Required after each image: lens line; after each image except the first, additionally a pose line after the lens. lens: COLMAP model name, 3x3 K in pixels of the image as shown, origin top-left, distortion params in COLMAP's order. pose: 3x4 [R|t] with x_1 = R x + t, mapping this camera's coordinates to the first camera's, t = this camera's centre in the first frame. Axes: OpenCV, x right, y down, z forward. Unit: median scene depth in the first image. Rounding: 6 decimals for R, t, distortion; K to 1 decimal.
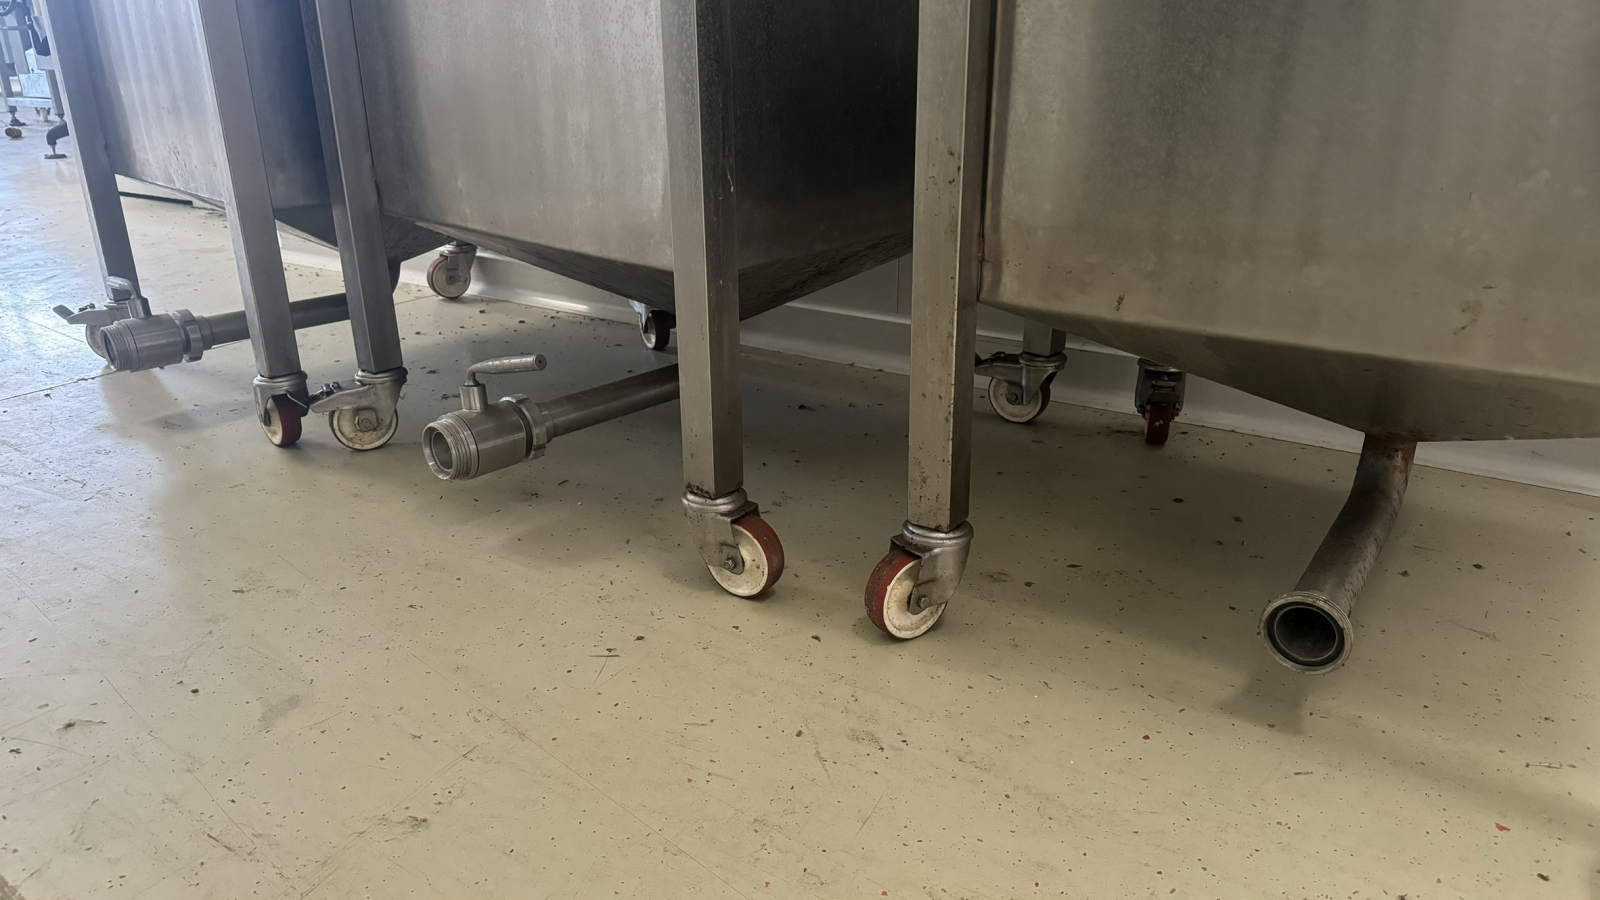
lens RADIAL K [[1139.0, 0, 792.4], [0, 1139.0, 452.8], [0, 0, 1]] dist [0.062411, -0.042523]
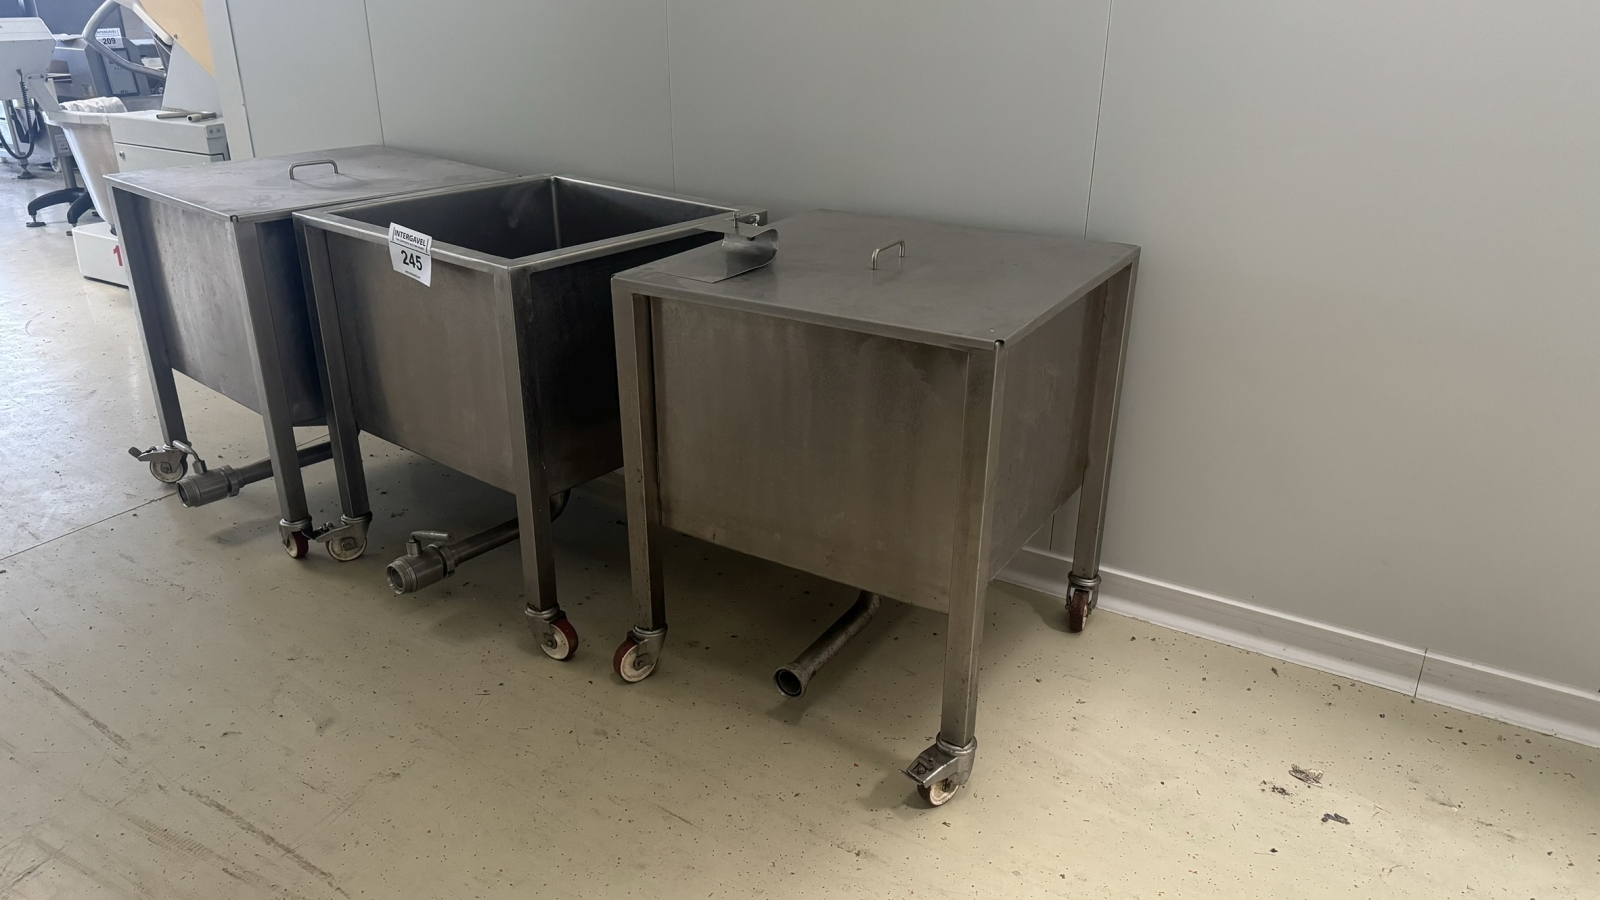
lens RADIAL K [[1139.0, 0, 800.2], [0, 1139.0, 462.3], [0, 0, 1]] dist [0.062411, -0.042523]
pose [[0.997988, -0.003274, 0.063312, 0.227810], [0.000374, 0.998952, 0.045771, -0.274350], [-0.063395, -0.045656, 0.996944, -0.882752]]
